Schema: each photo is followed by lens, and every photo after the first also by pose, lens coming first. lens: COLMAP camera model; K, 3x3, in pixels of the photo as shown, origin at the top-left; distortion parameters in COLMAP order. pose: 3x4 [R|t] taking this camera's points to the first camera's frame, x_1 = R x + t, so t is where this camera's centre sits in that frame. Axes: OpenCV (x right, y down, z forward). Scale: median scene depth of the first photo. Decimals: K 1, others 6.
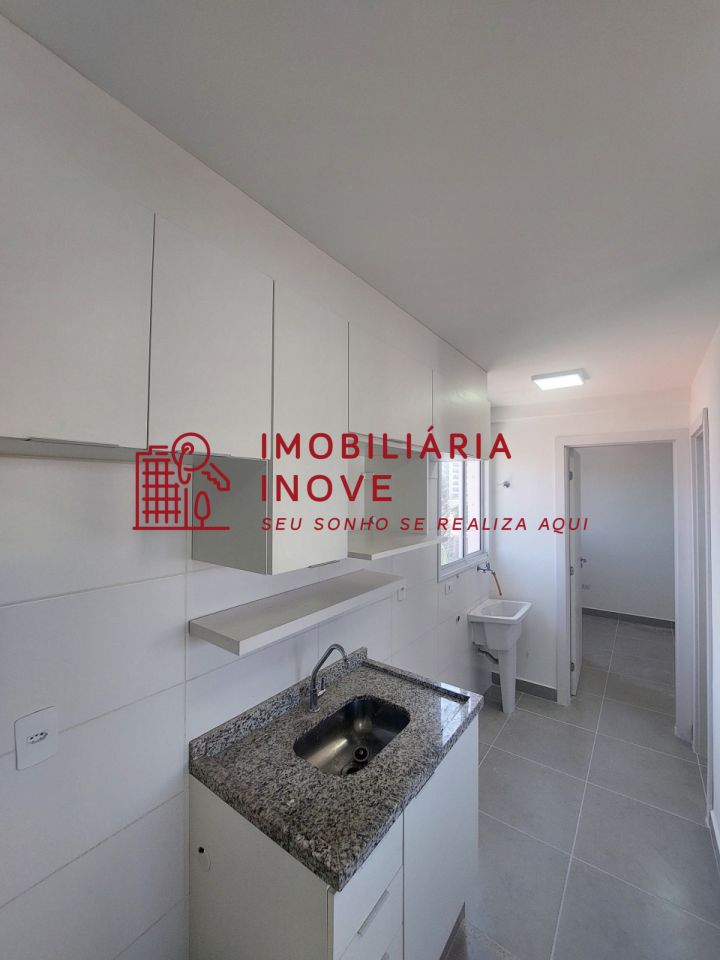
lens RADIAL K [[382.6, 0, 367.6], [0, 382.6, 480.8], [0, 0, 1]] dist [-0.024844, 0.000120]
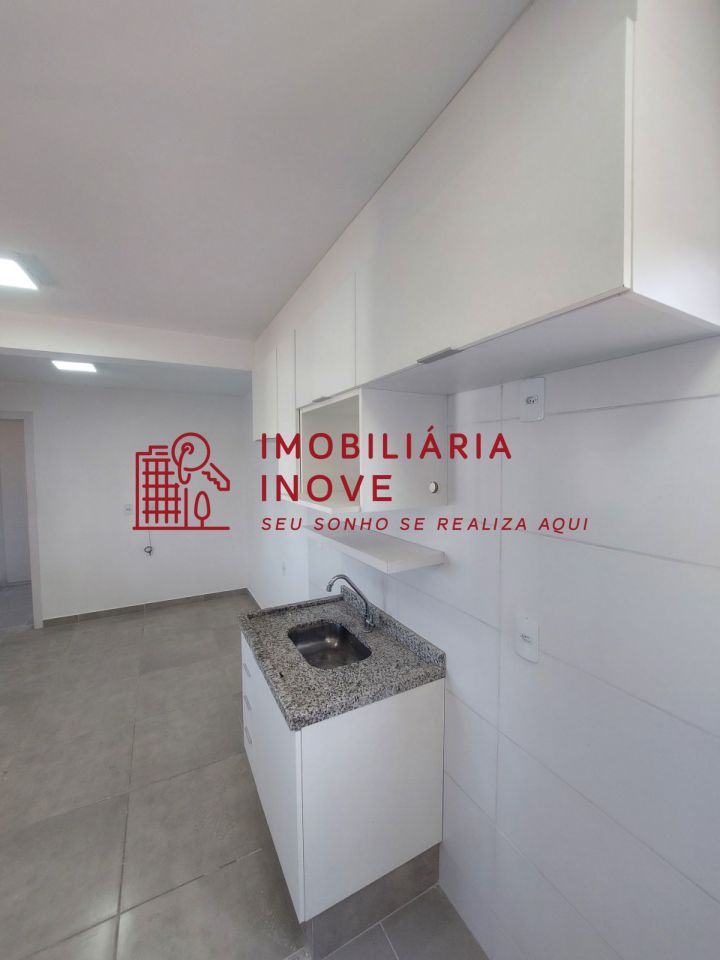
lens RADIAL K [[382.6, 0, 365.2], [0, 382.6, 474.9], [0, 0, 1]] dist [-0.024844, 0.000120]
pose [[-0.437797, 0.035847, -0.898359, 0.739741], [0.025151, 0.999302, 0.027618, 0.055902], [0.898722, -0.010504, -0.438393, 1.210077]]
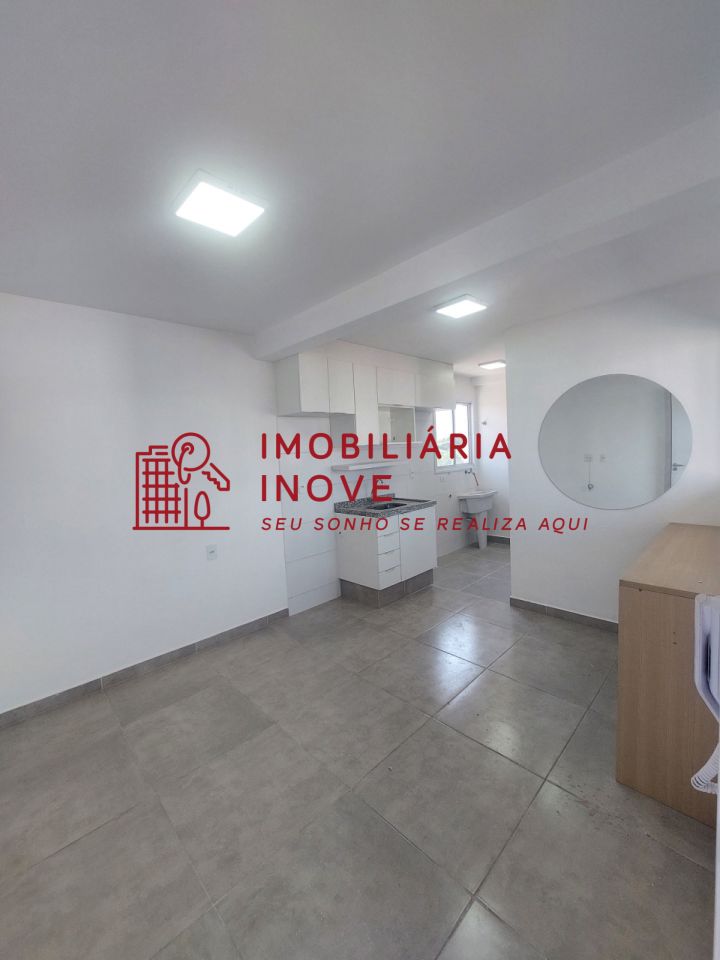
lens RADIAL K [[382.6, 0, 366.2], [0, 382.6, 476.8], [0, 0, 1]] dist [-0.024844, 0.000120]
pose [[0.984997, -0.035909, -0.168794, 0.231212], [0.052709, 0.993973, 0.096126, 0.101869], [0.164325, -0.103580, 0.980953, -1.373467]]
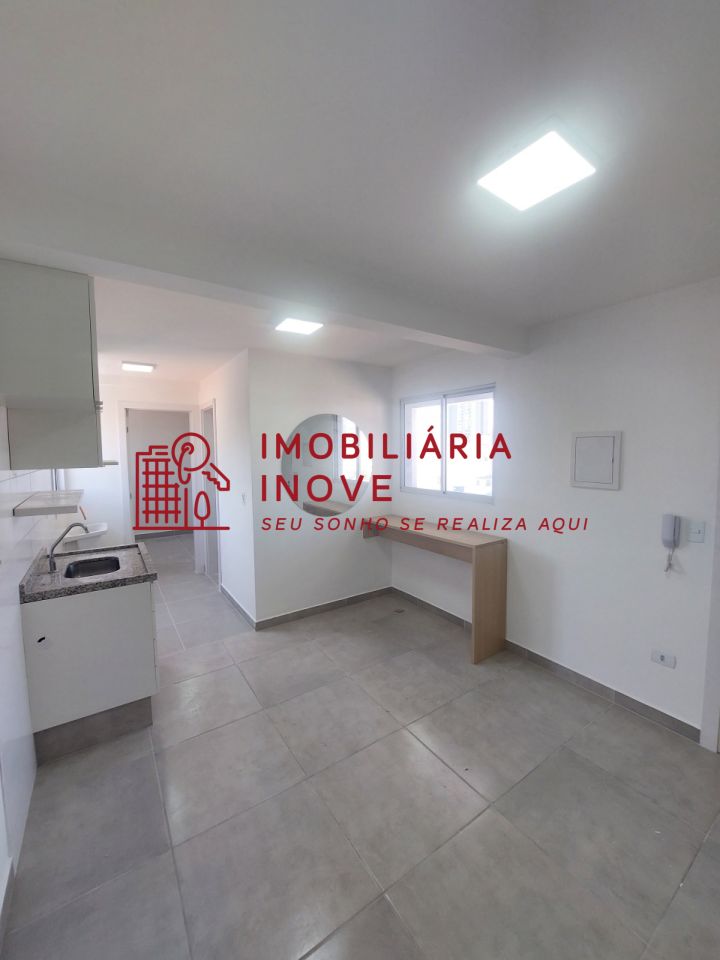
lens RADIAL K [[382.6, 0, 366.4], [0, 382.6, 476.4], [0, 0, 1]] dist [-0.024844, 0.000120]
pose [[0.336875, -0.073874, 0.938647, -0.891497], [-0.011771, 0.996509, 0.082652, 0.056222], [-0.941476, -0.038892, 0.334830, -0.558745]]
